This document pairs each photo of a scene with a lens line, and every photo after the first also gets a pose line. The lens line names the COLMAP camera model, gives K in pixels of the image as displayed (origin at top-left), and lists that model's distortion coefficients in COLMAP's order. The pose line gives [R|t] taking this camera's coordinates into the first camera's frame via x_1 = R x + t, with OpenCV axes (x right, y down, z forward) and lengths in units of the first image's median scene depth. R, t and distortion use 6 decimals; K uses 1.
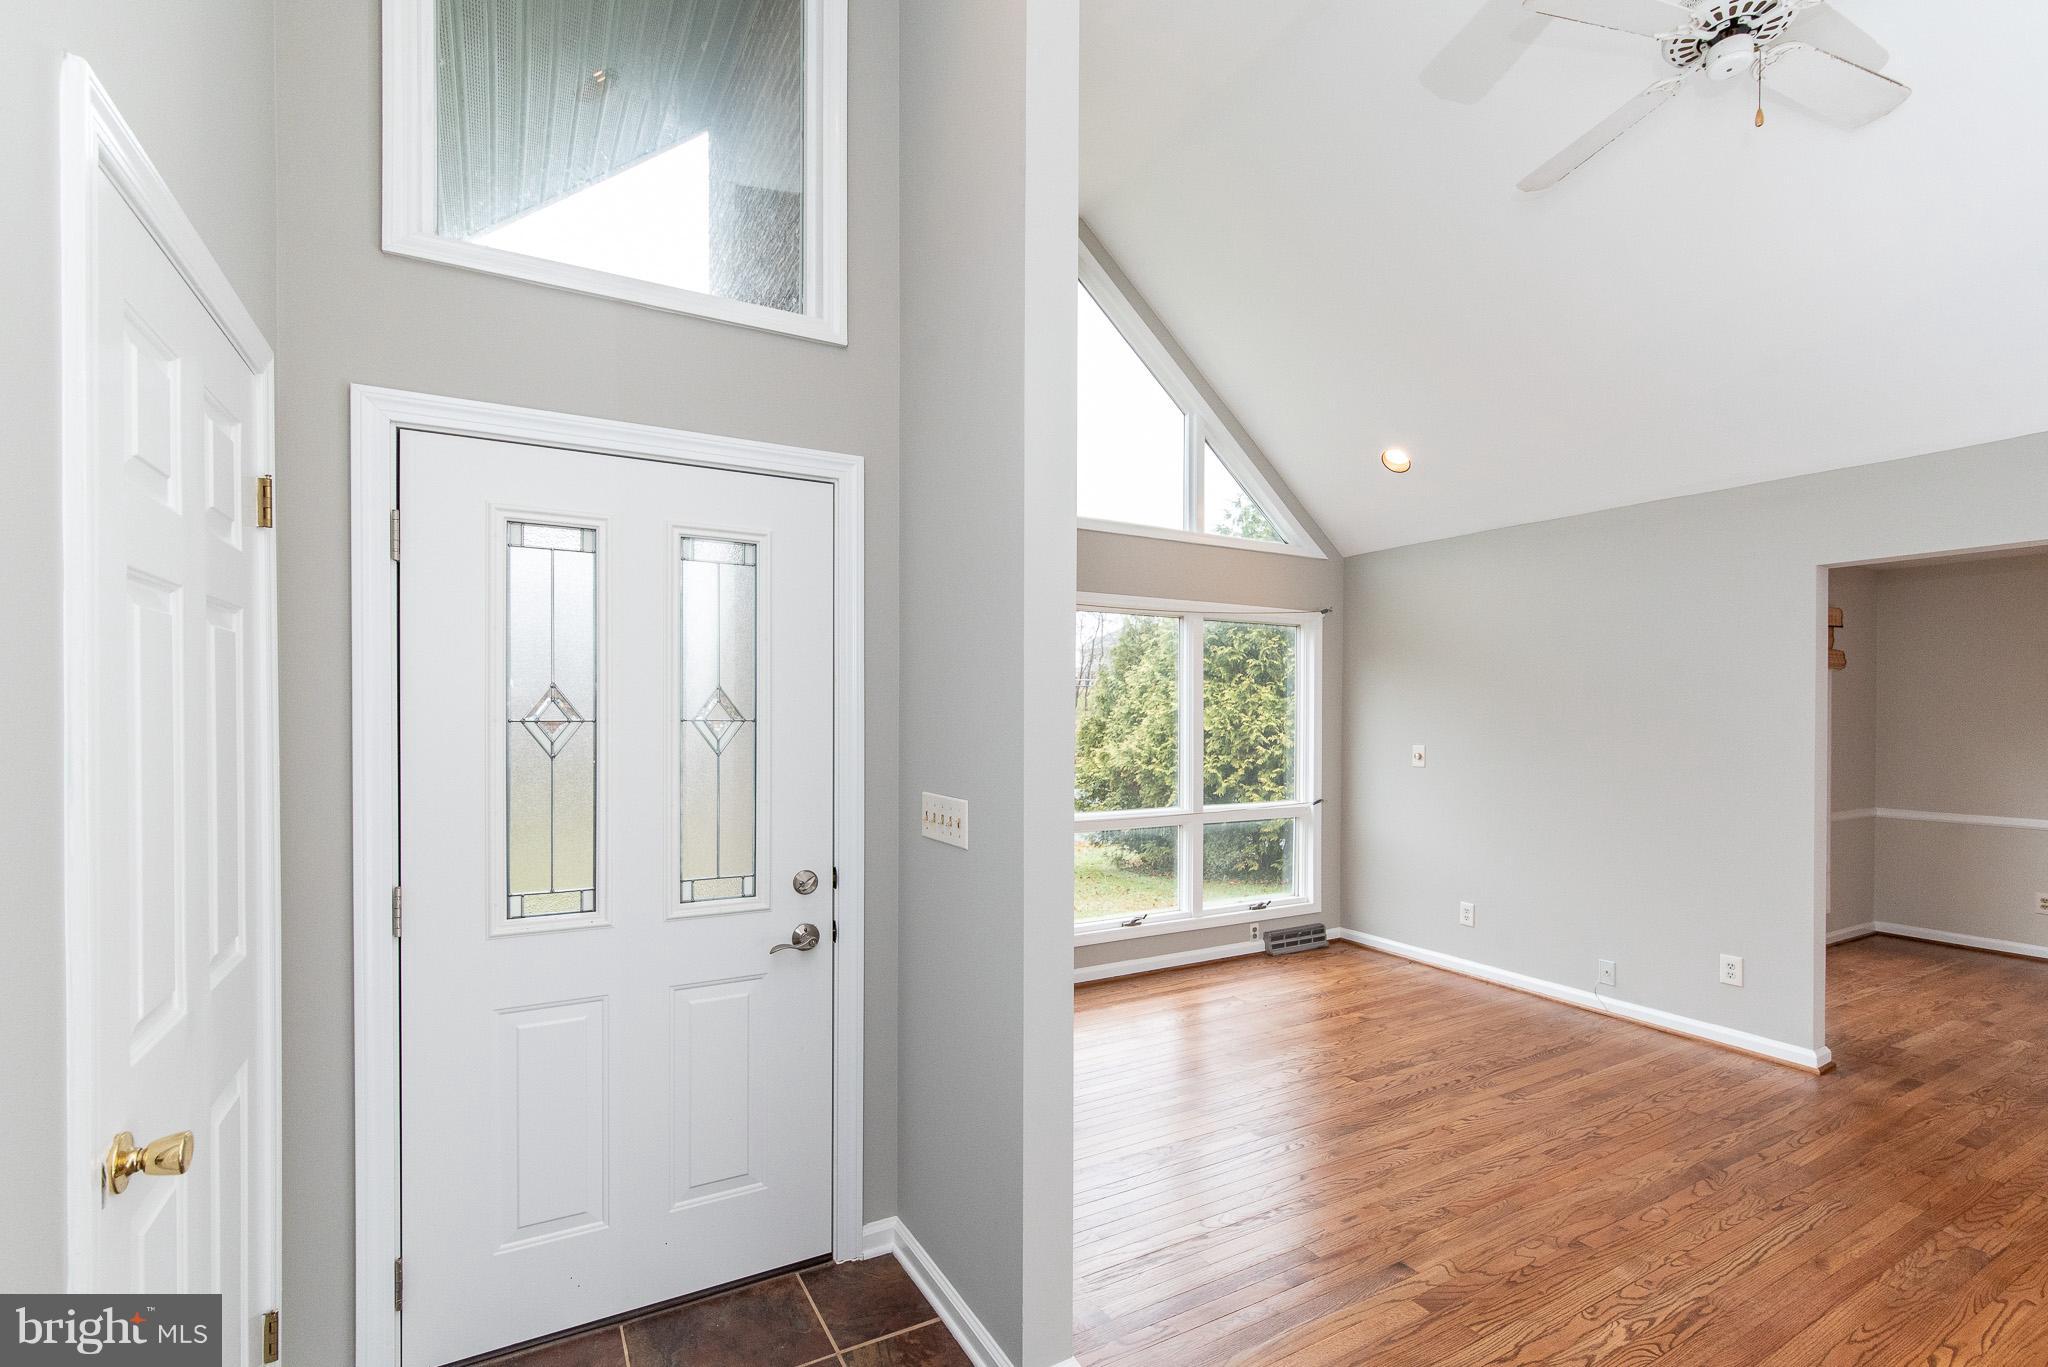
lens RADIAL K [[895.6, 0, 1007.5], [0, 895.6, 717.2], [0, 0, 1]] dist [-0.001246, 0.003110]
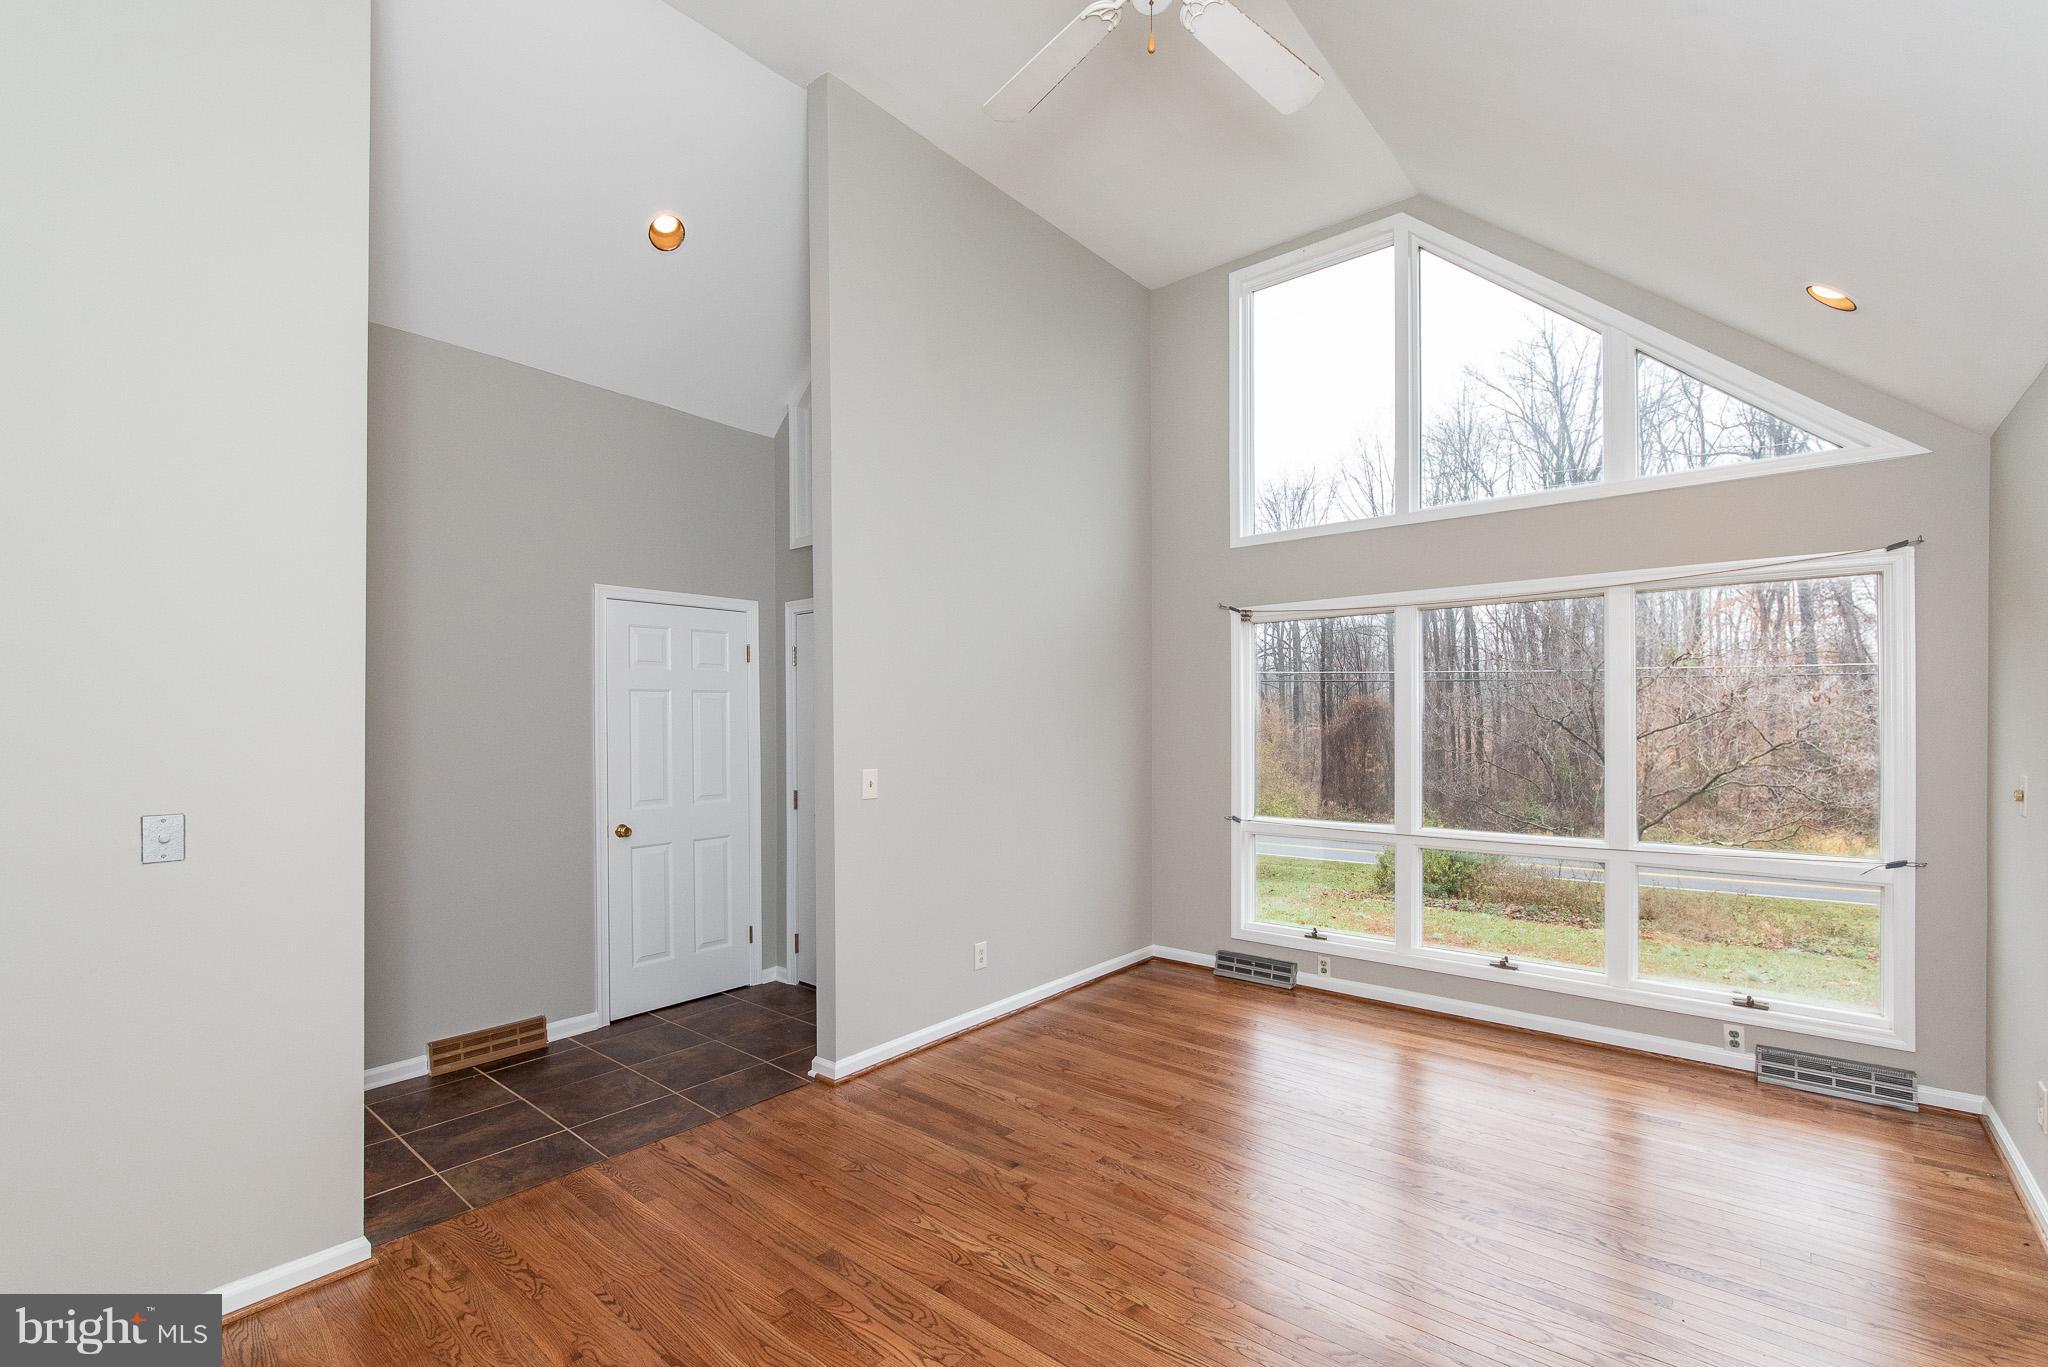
lens RADIAL K [[890.6, 0, 1061.5], [0, 890.6, 723.3], [0, 0, 1]] dist [-0.002308, -0.000368]
pose [[0.380169, -0.003467, -0.924911, 0.893787], [0.000418, 0.999994, -0.003577, 0.002879], [0.924917, 0.000973, 0.380168, 0.337245]]
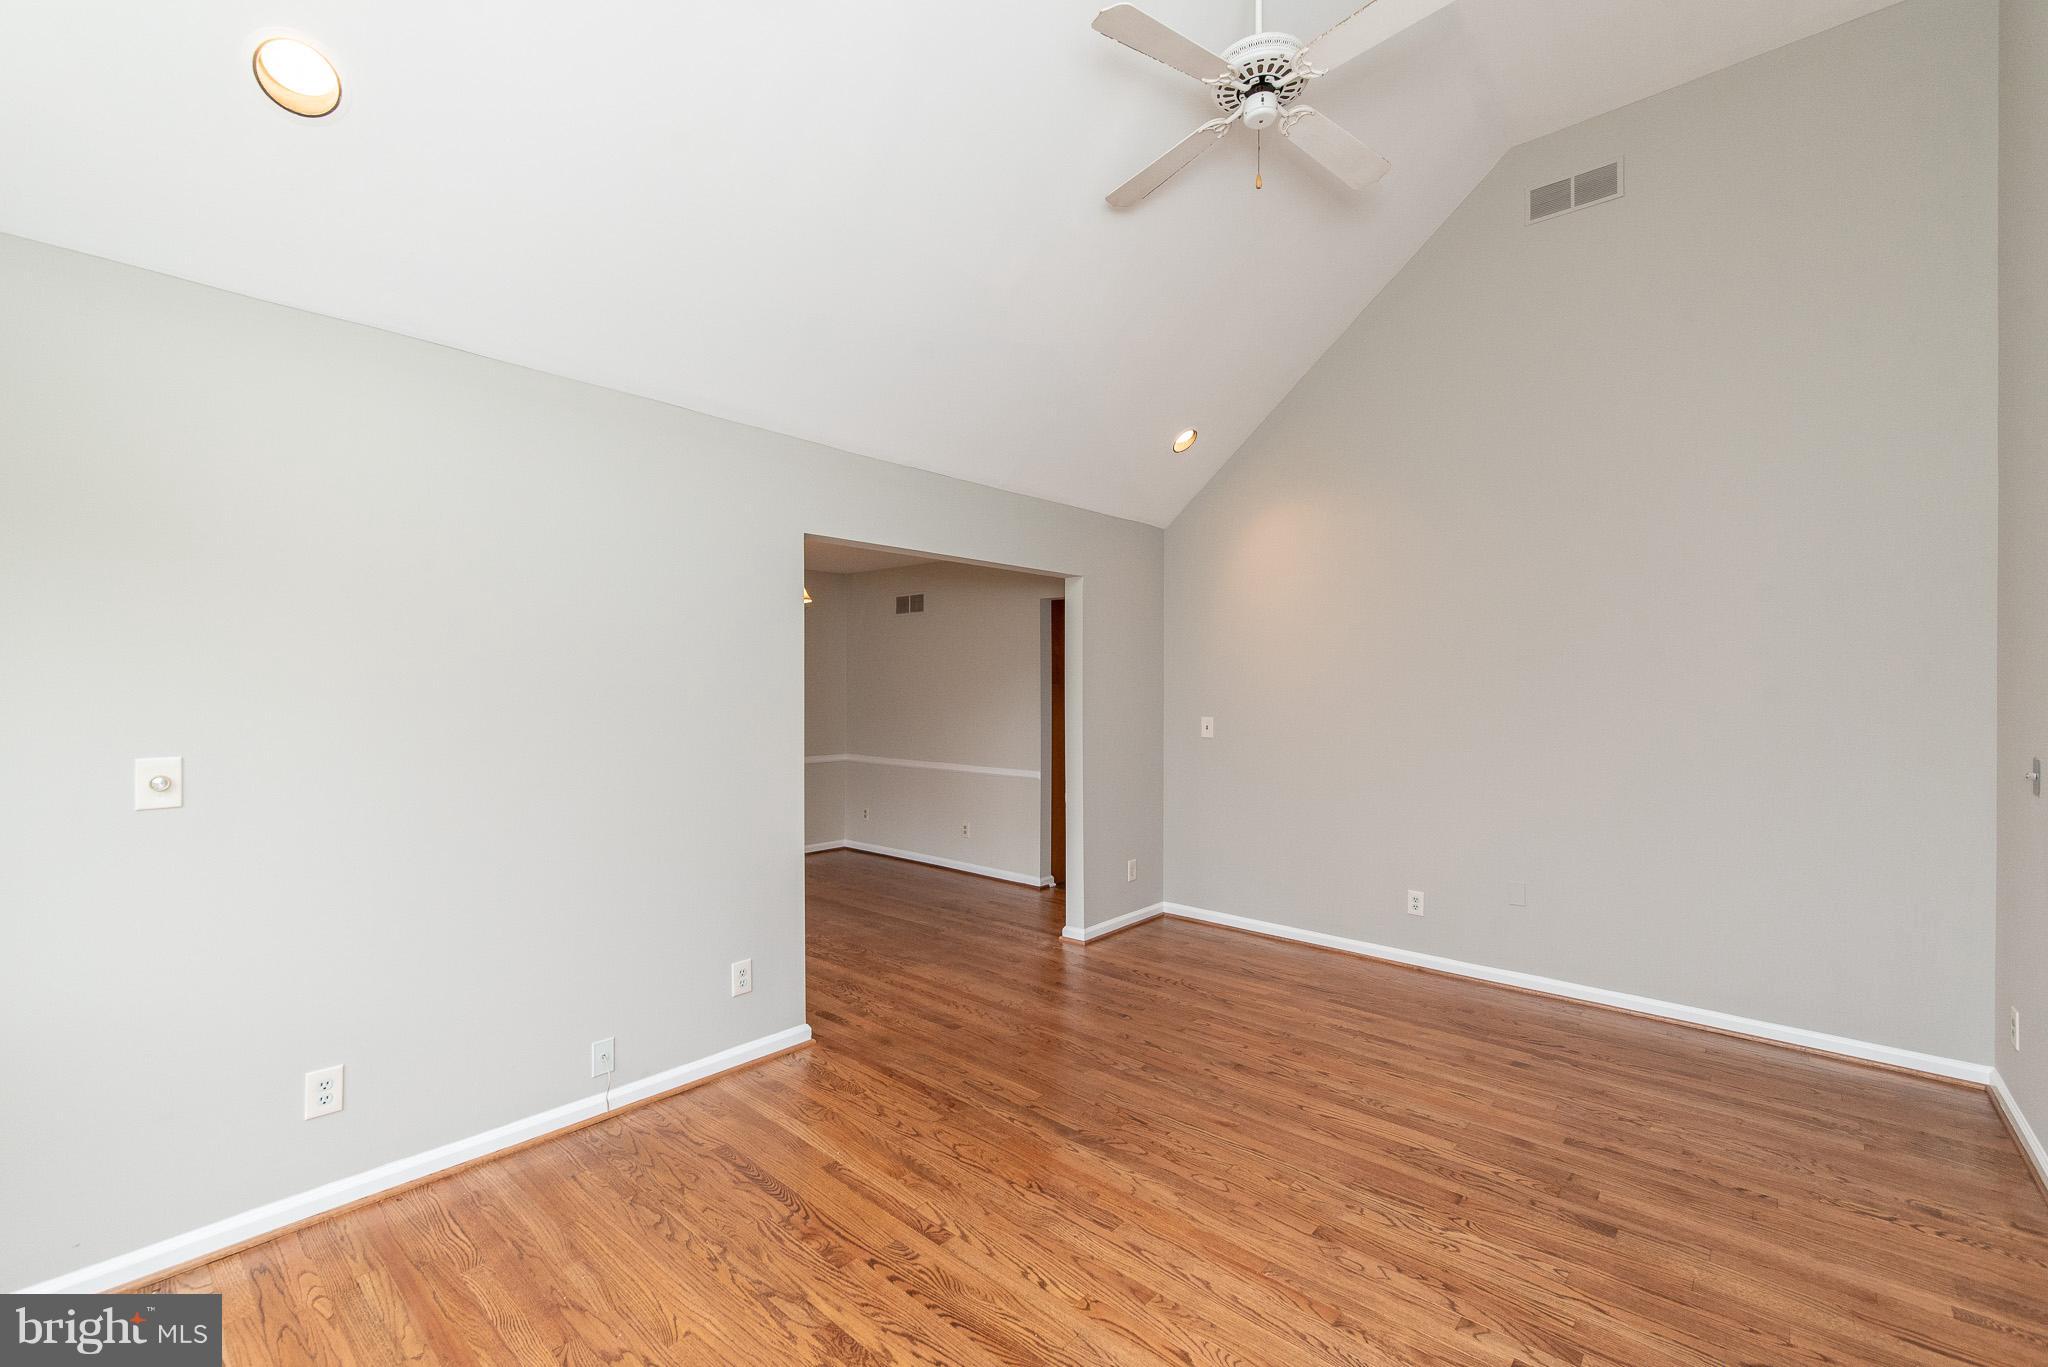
lens RADIAL K [[868.5, 0, 1039.6], [0, 868.5, 691.8], [0, 0, 1]] dist [-0.001132, -0.000660]
pose [[-0.342457, -0.010485, 0.939475, -0.072889], [0.002556, 0.999924, 0.012091, -0.003870], [-0.939530, 0.006542, -0.342405, 0.920839]]
